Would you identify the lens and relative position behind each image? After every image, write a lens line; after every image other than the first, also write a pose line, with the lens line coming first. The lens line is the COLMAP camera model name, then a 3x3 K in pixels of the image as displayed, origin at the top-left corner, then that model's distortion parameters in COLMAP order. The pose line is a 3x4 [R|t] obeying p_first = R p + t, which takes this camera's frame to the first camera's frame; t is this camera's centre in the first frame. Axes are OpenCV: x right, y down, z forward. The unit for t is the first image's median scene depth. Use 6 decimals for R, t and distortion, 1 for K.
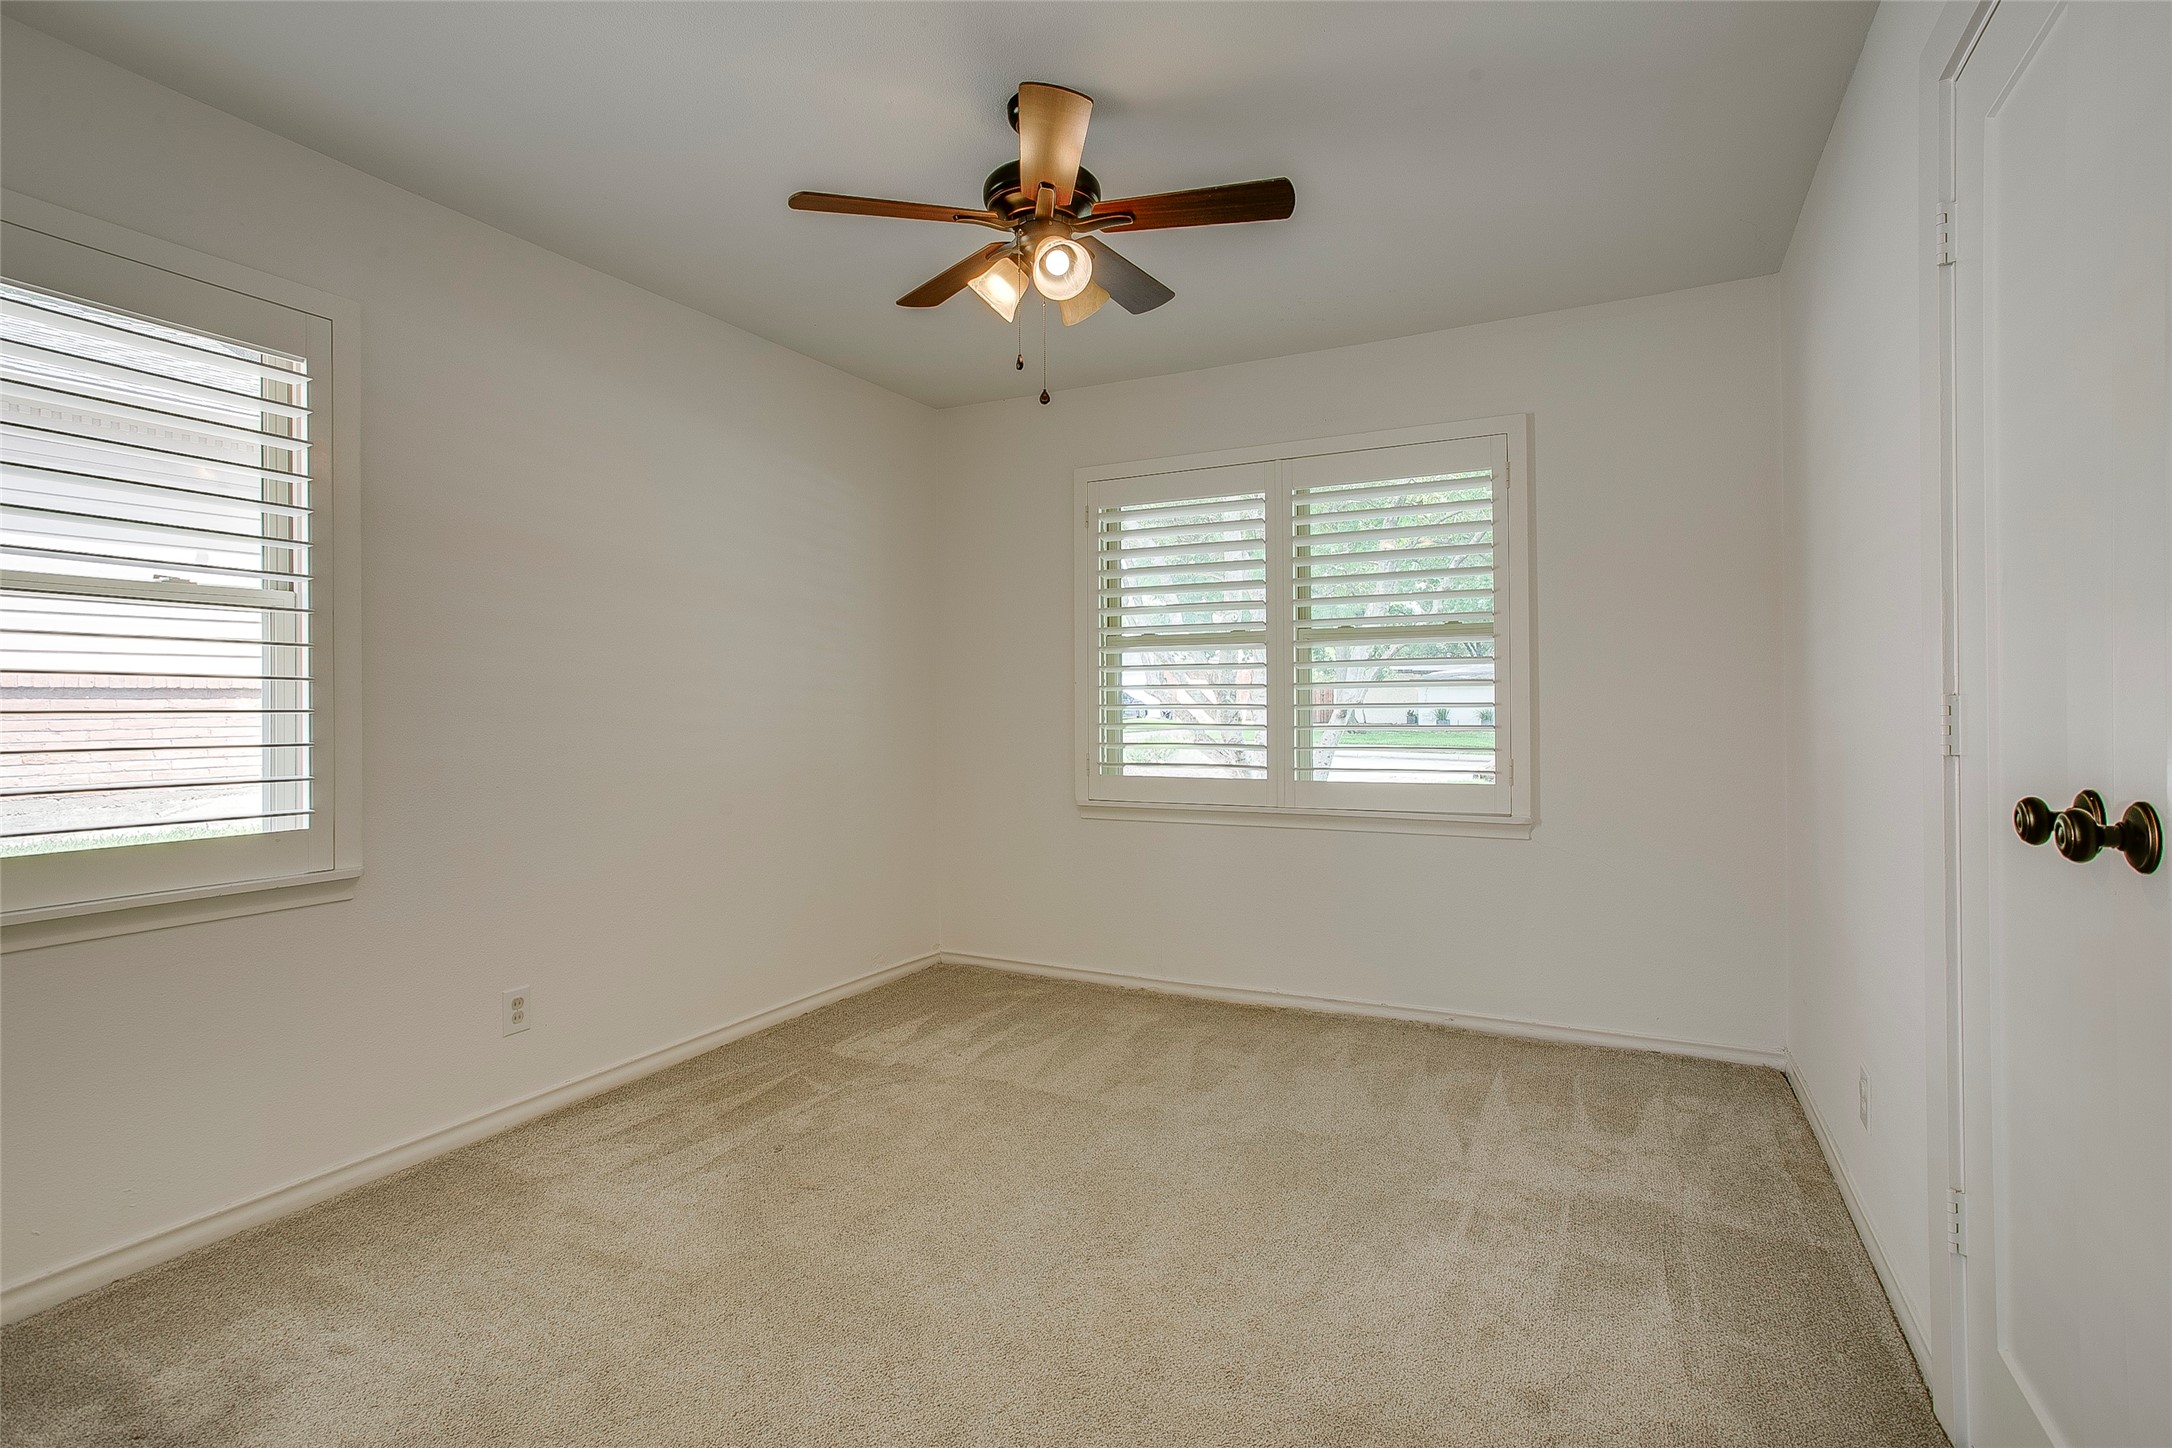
lens RADIAL K [[1085.2, 0, 1090.7], [0, 1085.2, 696.1], [0, 0, 1]] dist [-0.024559, 0.000764]
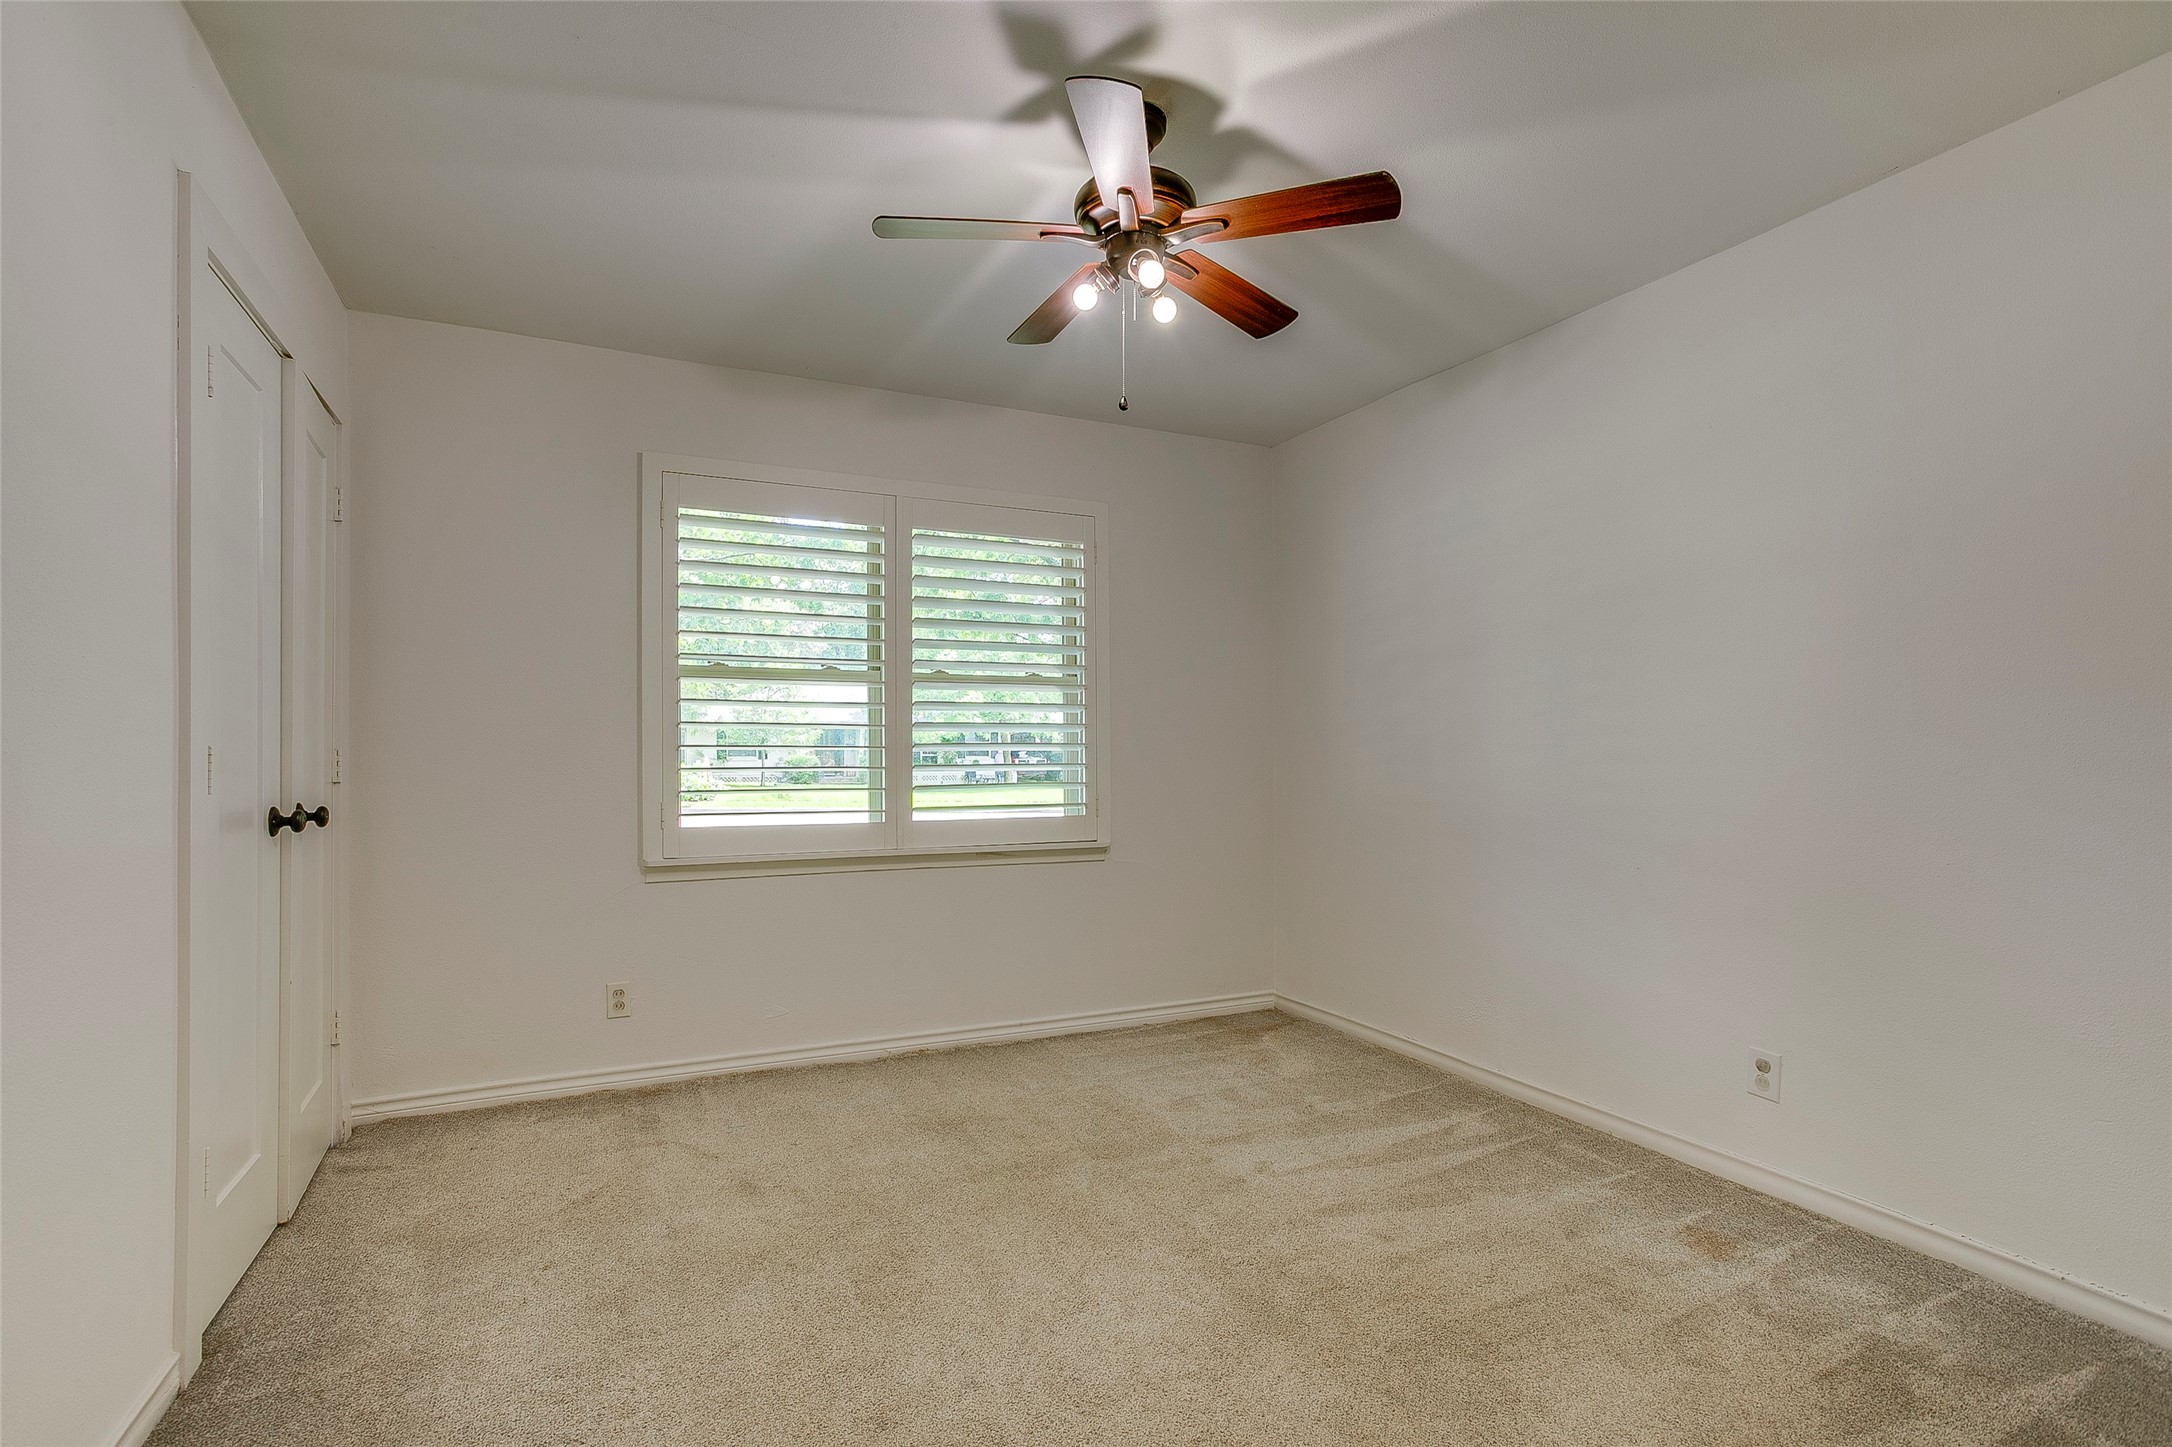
lens RADIAL K [[1077.9, 0, 1086.0], [0, 1077.9, 723.5], [0, 0, 1]] dist [0.000667, 0.000201]
pose [[0.635819, 0.022220, 0.771518, -0.462238], [-0.011642, 0.999748, -0.019199, 0.004723], [-0.771751, 0.003225, 0.635917, 0.245470]]
